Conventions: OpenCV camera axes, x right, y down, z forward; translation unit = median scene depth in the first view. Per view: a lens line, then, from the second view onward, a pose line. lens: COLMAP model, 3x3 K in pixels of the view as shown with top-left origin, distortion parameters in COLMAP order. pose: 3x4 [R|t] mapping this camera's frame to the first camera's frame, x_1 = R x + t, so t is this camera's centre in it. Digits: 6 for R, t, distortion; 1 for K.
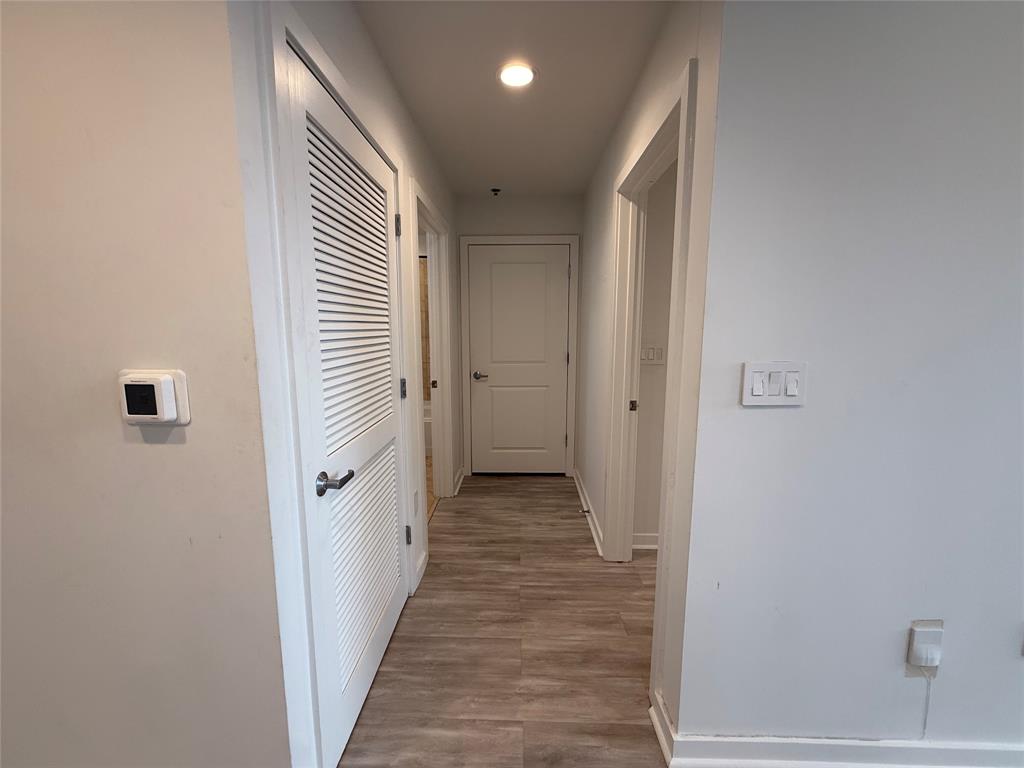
lens RADIAL K [[406.4, 0, 511.1], [0, 406.4, 383.4], [0, 0, 1]] dist [0.000642, 0.000010]
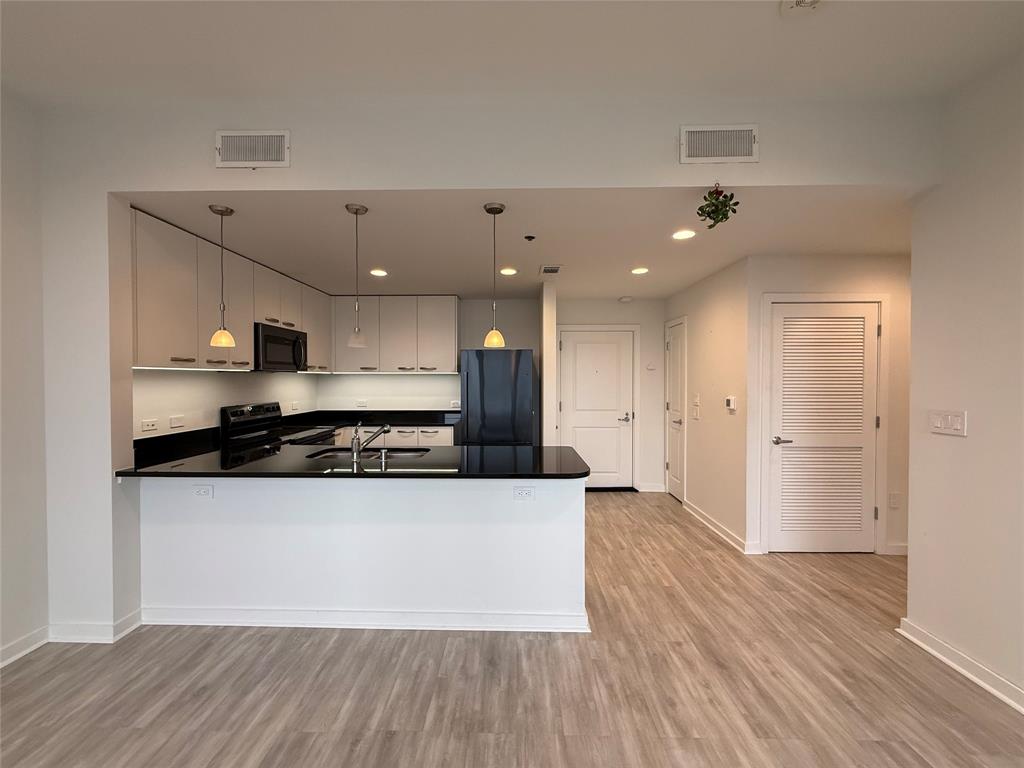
lens RADIAL K [[406.4, 0, 509.2], [0, 406.4, 383.3], [0, 0, 1]] dist [0.000642, 0.000010]
pose [[0.007359, 0.010373, -0.999919, 2.042459], [-0.137303, 0.990486, 0.009264, 0.068909], [0.990502, 0.137223, 0.008713, -0.815054]]
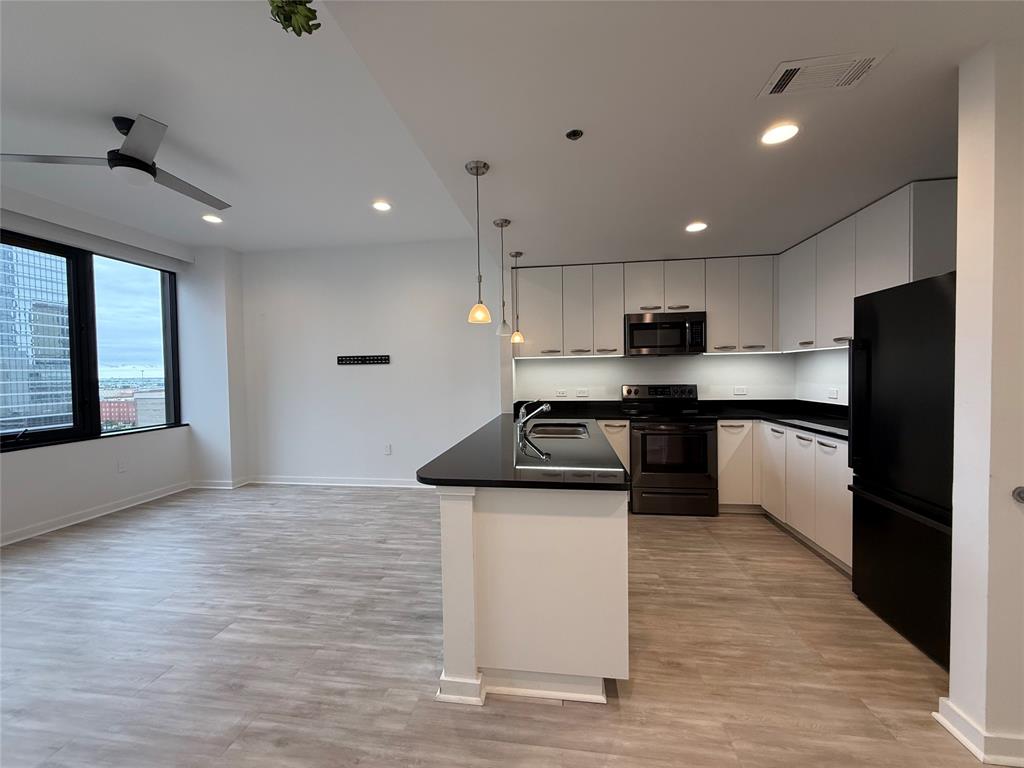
lens RADIAL K [[406.4, 0, 509.2], [0, 406.4, 384.2], [0, 0, 1]] dist [0.000642, 0.000010]
pose [[-0.993741, 0.012069, 0.111056, -0.003755], [0.030674, 0.985415, 0.167382, -0.089702], [-0.107416, 0.169741, -0.979617, 0.704614]]
